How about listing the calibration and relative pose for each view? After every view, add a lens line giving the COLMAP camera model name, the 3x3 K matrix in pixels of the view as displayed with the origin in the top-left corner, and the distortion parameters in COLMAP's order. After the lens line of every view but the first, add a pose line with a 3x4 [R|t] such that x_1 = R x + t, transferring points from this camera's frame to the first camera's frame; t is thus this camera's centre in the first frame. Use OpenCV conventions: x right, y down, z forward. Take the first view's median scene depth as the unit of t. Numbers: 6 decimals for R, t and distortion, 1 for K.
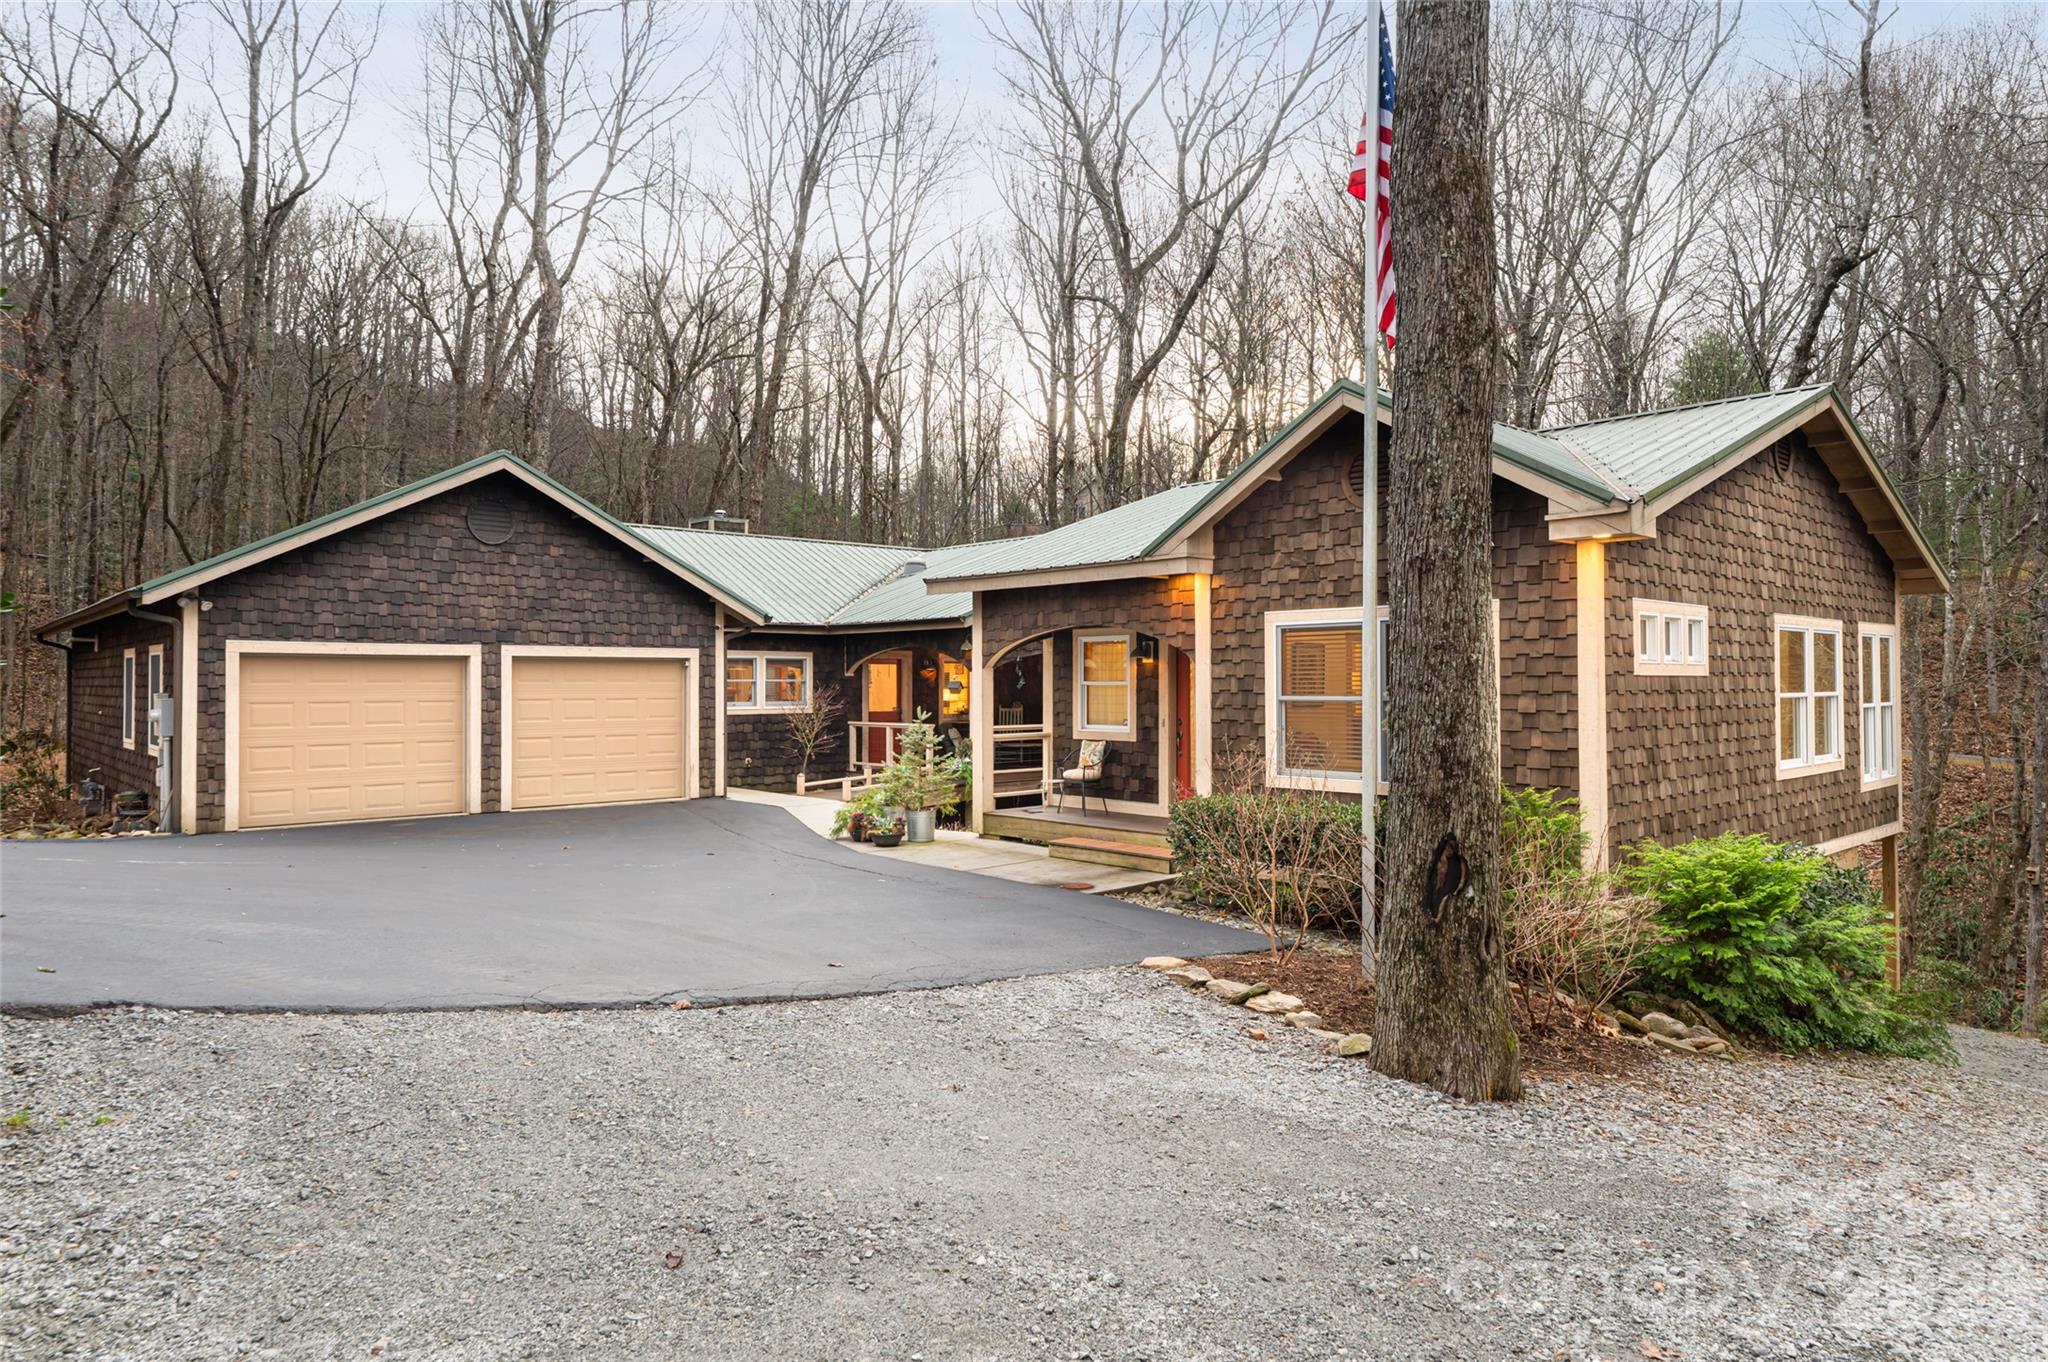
lens RADIAL K [[1245.6, 0, 1024.0], [0, 1245.6, 681.0], [0, 0, 1]] dist [-0.004230, -0.000809]
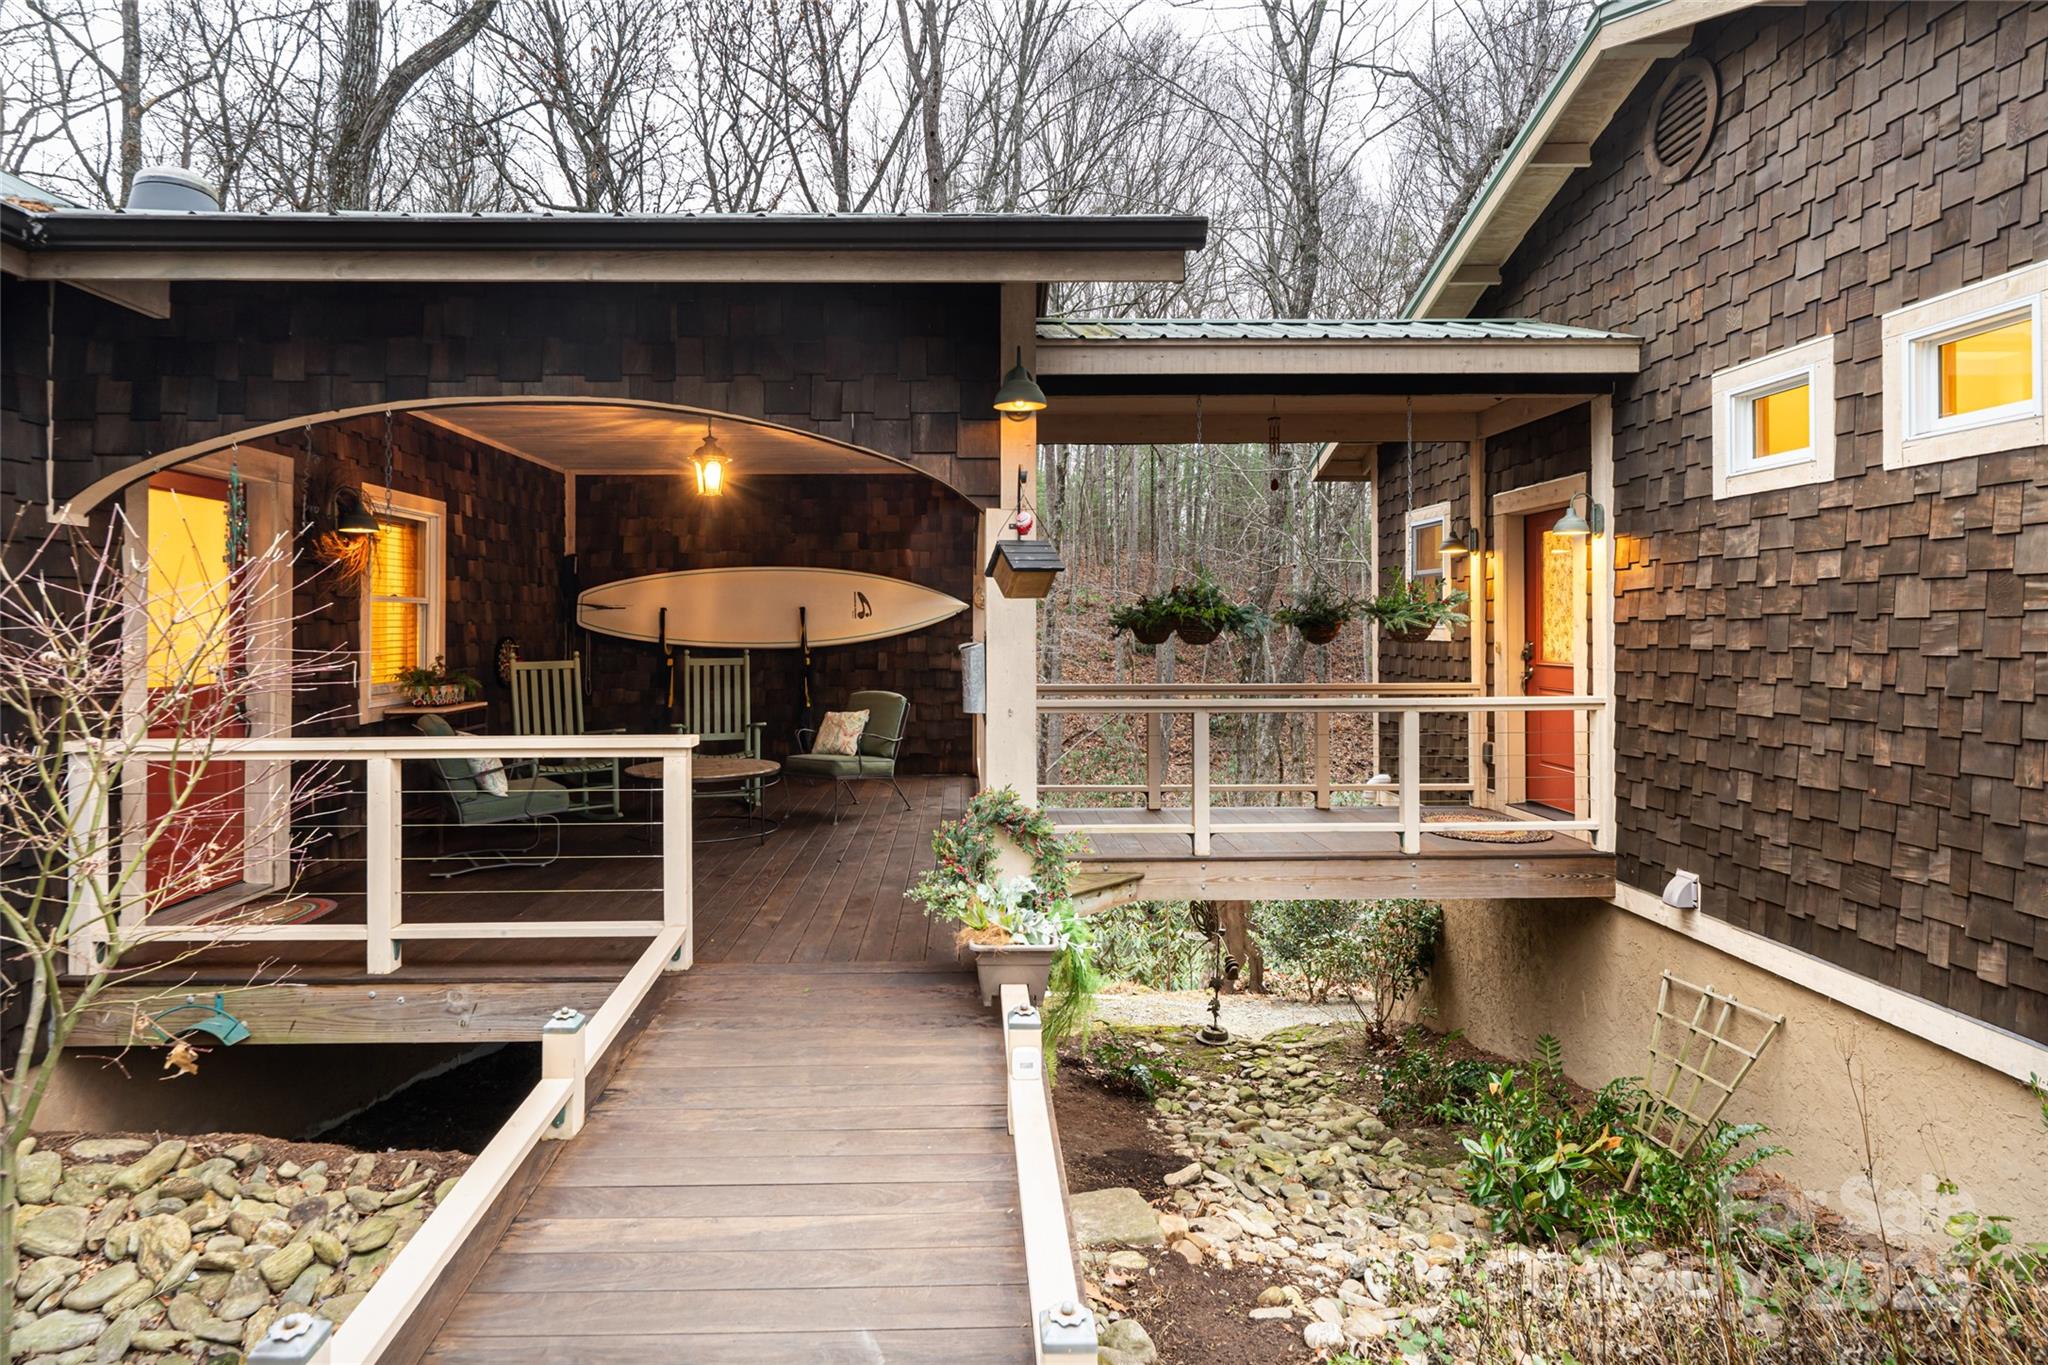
lens RADIAL K [[1117.0, 0, 973.6], [0, 1117.0, 602.0], [0, 0, 1]] dist [0.001716, -0.000099]
pose [[0.662553, 0.013690, 0.748890, -0.271517], [0.002867, 0.999779, -0.020813, 0.019950], [-0.749010, 0.015937, 0.662367, 1.141152]]
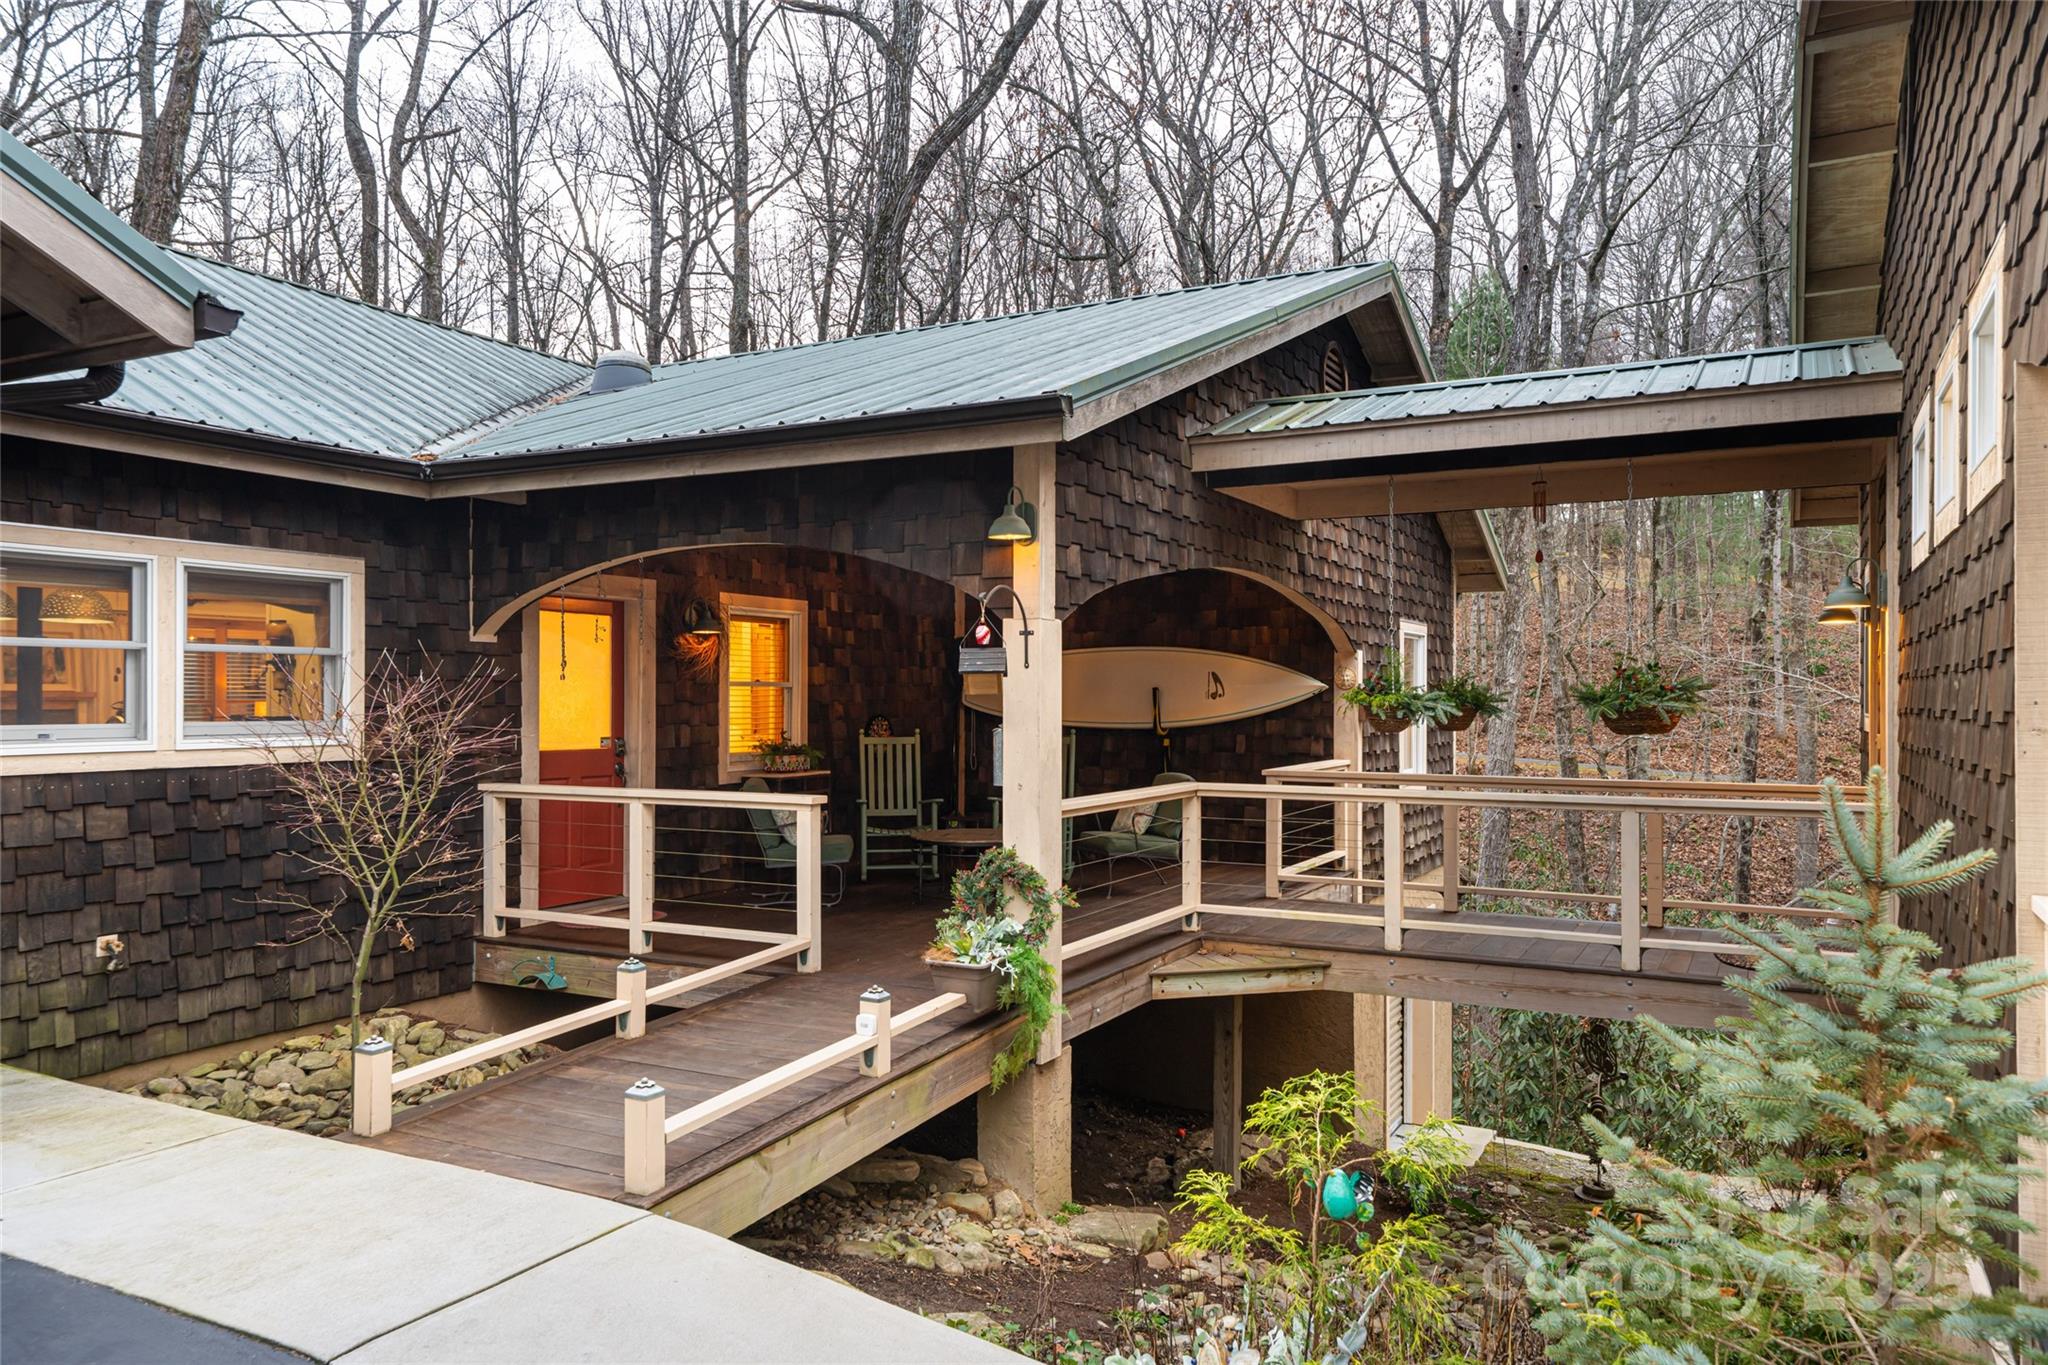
lens RADIAL K [[1402.6, 0, 1024.0], [0, 1402.6, 682.5], [0, 0, 1]] dist [0.036930, 0.002298]
pose [[0.941551, 0.005737, 0.336821, -0.197594], [-0.002766, 0.999953, -0.009302, 0.014084], [-0.336858, 0.007827, 0.941523, 0.914087]]
